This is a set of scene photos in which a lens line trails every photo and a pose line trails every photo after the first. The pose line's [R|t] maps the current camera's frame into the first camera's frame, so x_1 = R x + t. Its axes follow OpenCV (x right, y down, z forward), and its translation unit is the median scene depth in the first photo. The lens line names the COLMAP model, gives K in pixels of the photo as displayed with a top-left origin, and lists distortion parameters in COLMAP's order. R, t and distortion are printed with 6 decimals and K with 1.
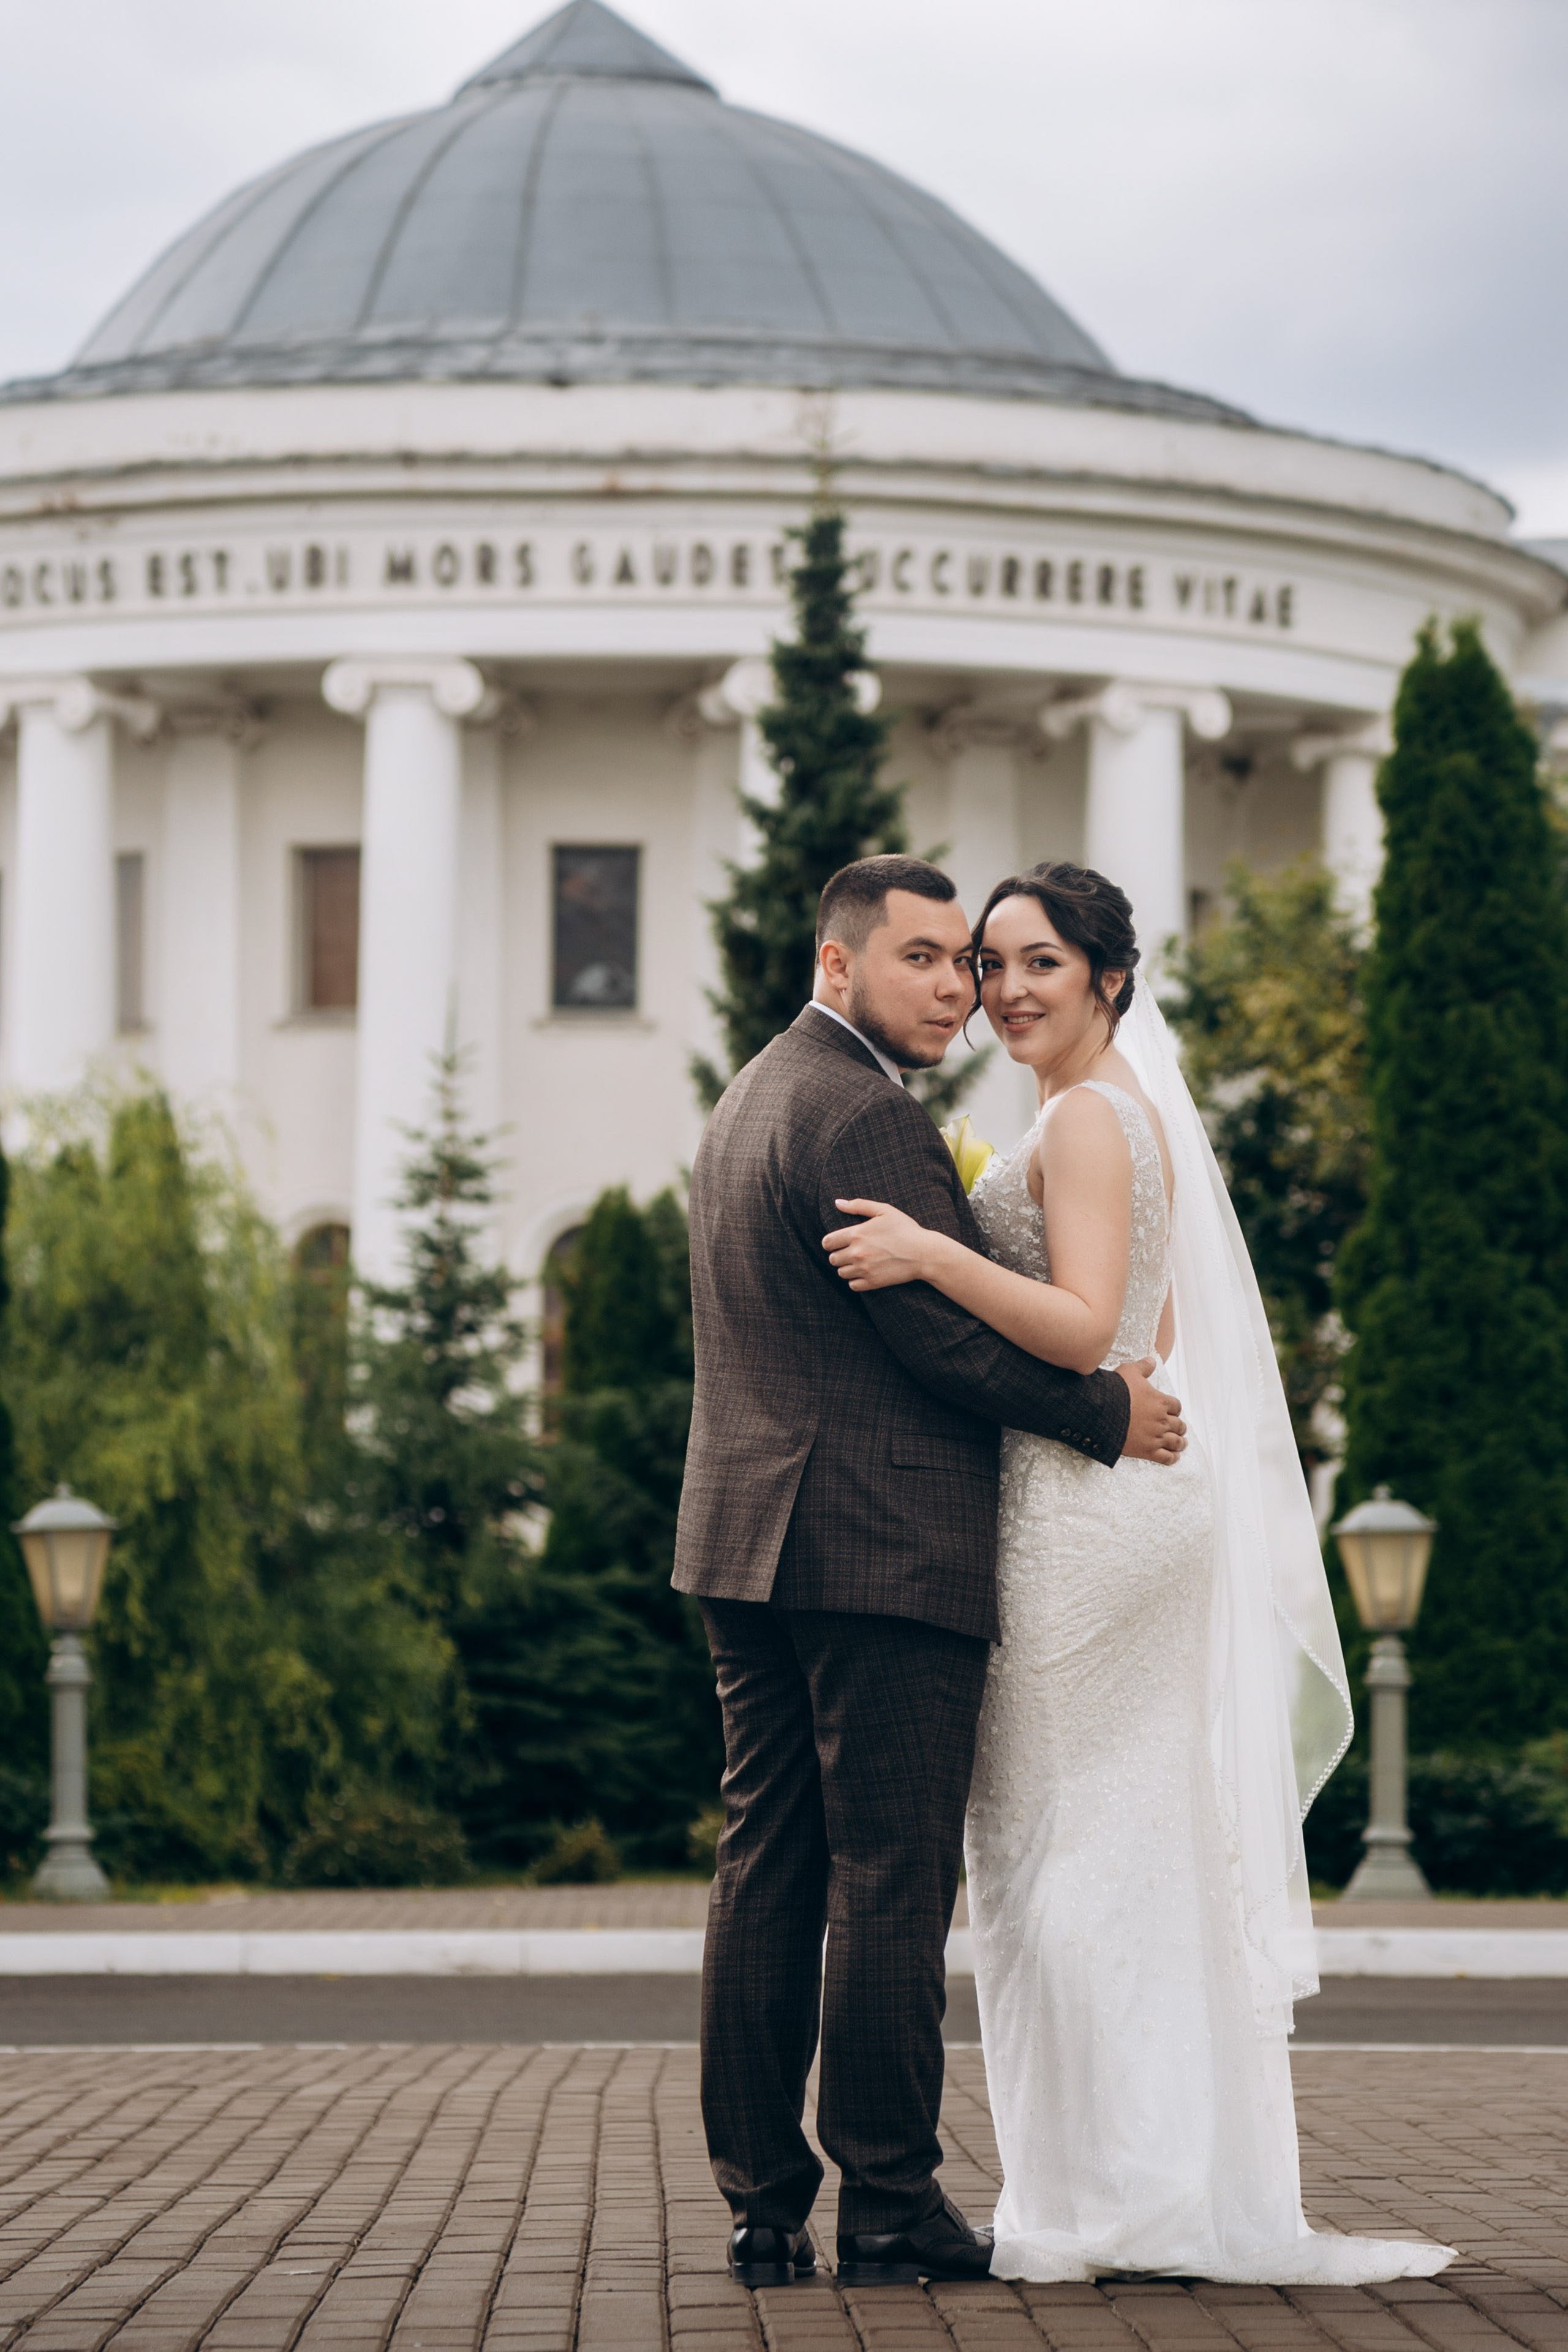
lens RADIAL K [[7473.1, 0, 783.4], [0, 7473.1, 1173.0], [0, 0, 1]] dist [0.645124, 0.000000]
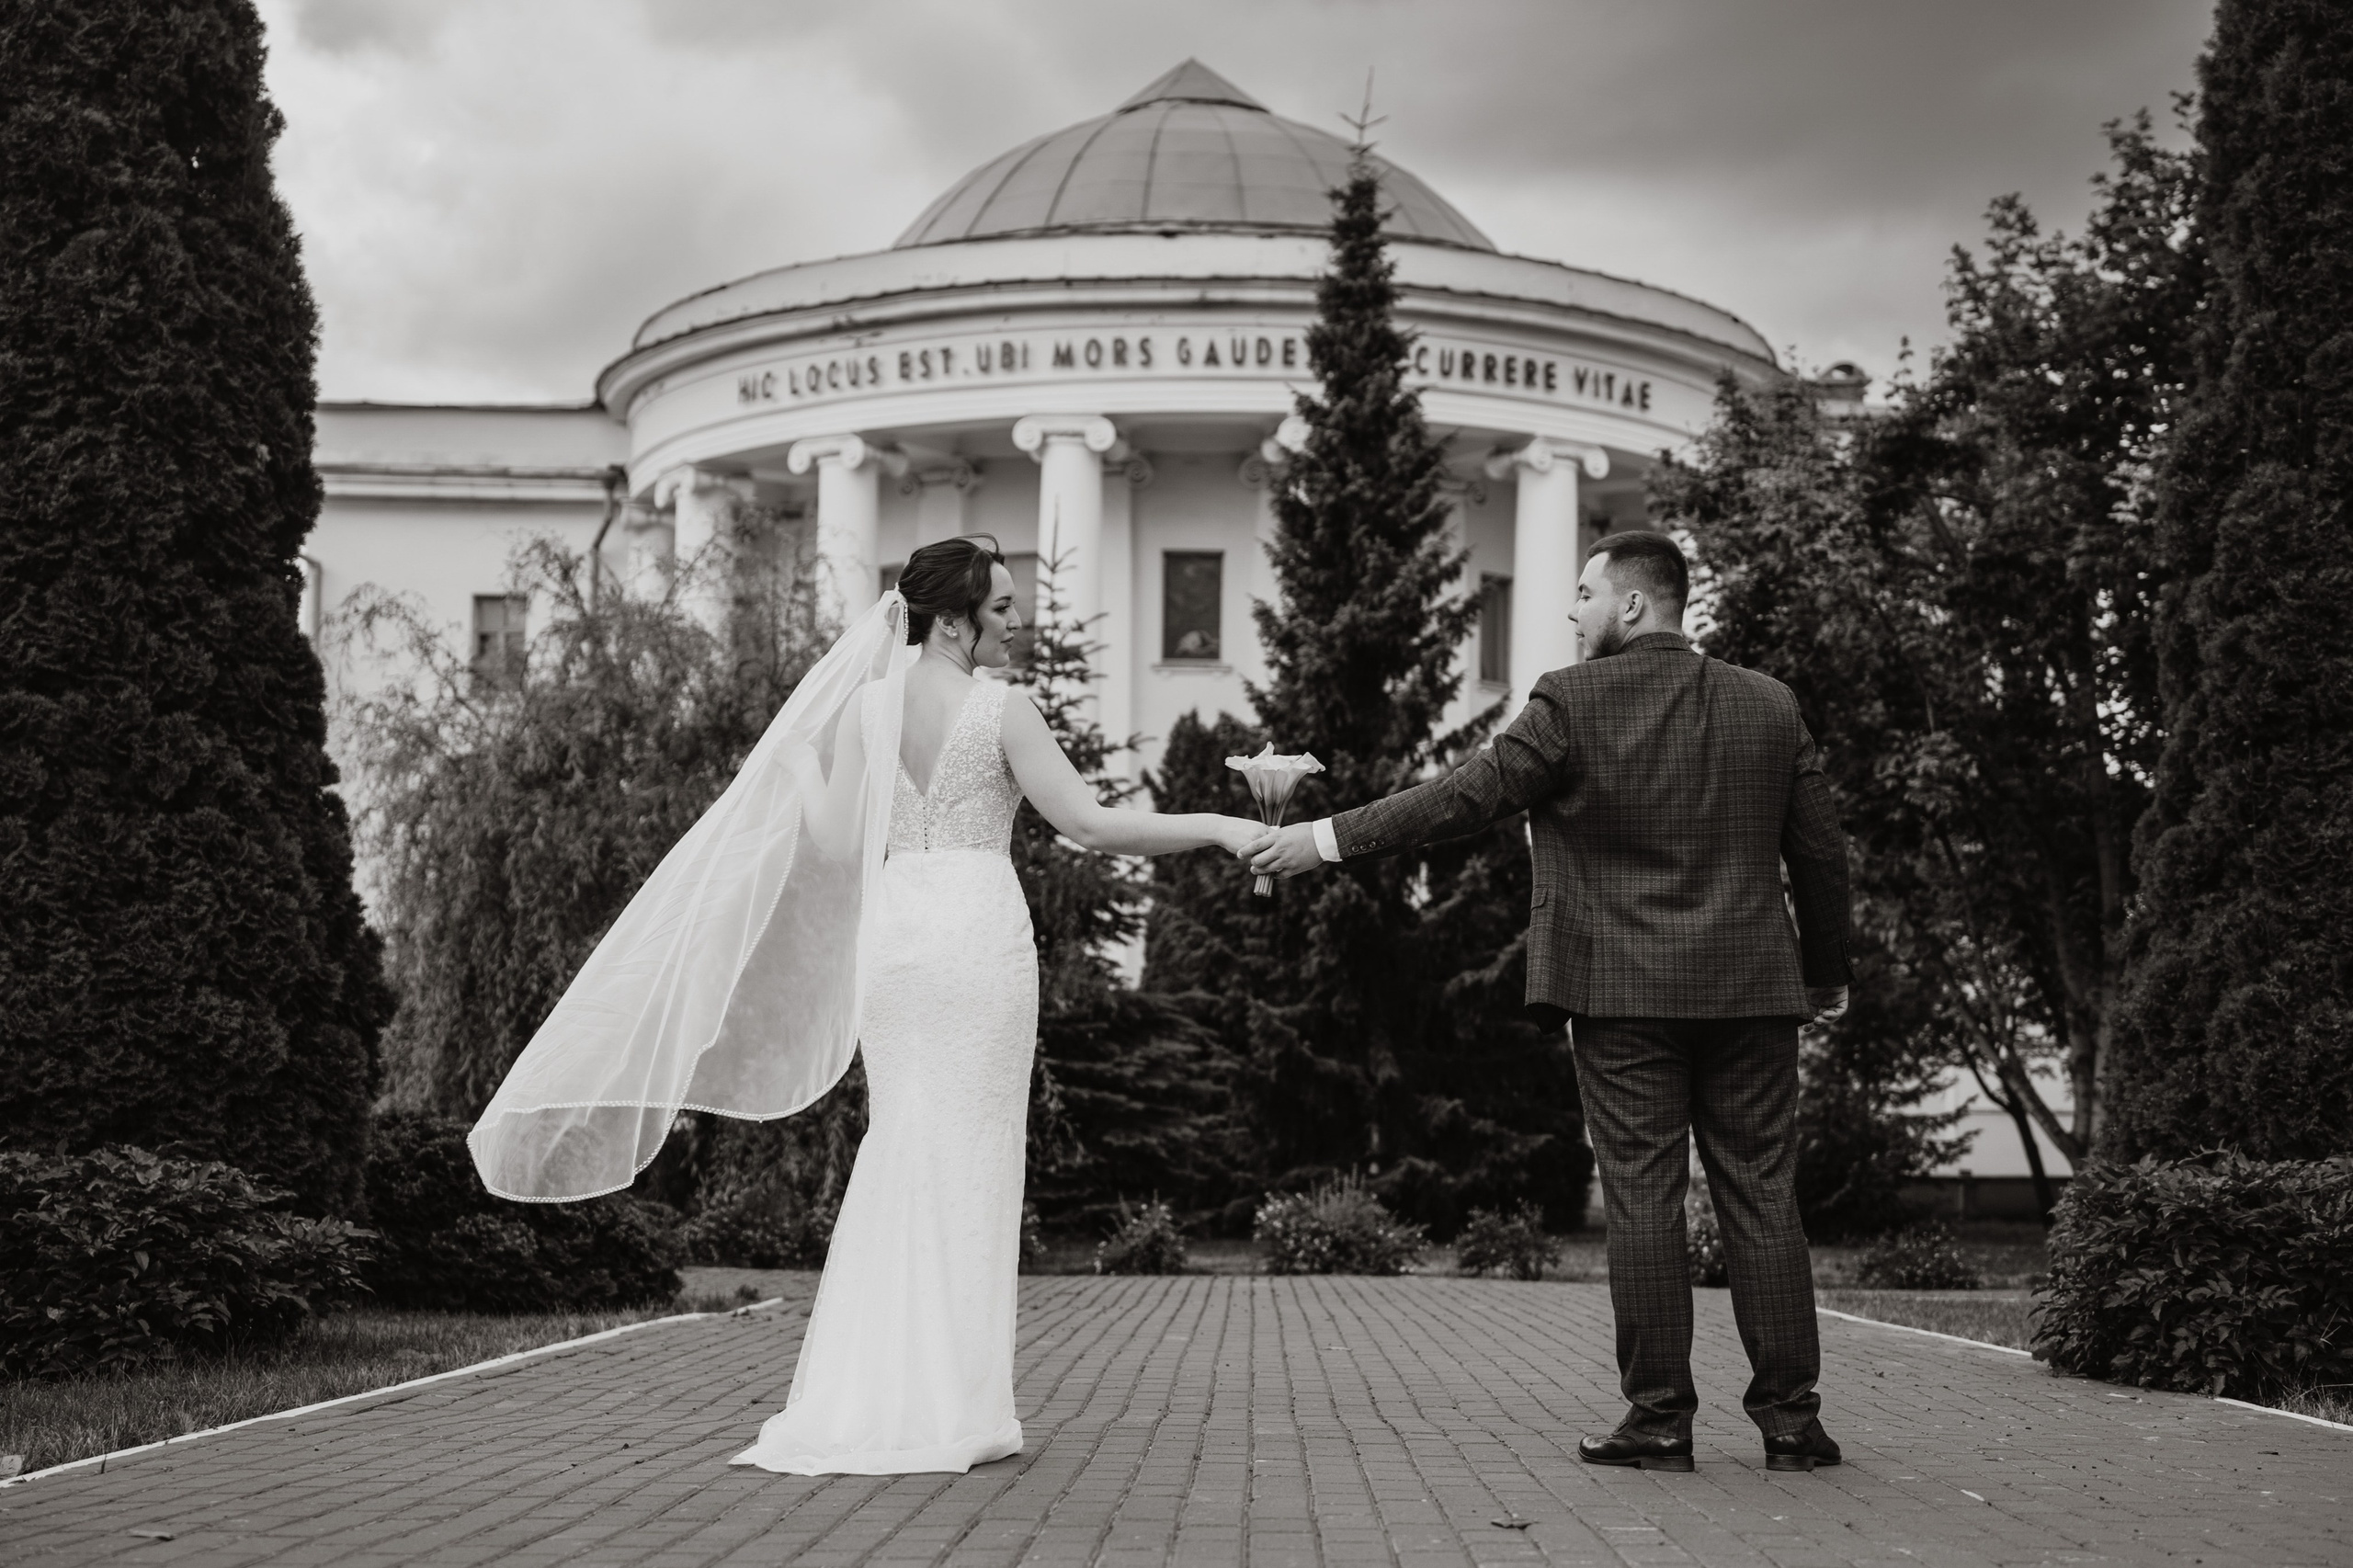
lens RADIAL K [[3167.5, 0, 1175.9], [0, 3167.5, 789.0], [0, 0, 1]] dist [0.237122, 0.000000]
pose [[0.999333, 0.001728, -0.036468, -0.004894], [-0.003042, 0.999348, -0.035989, 0.029201], [0.036382, 0.036076, 0.998687, 0.364080]]
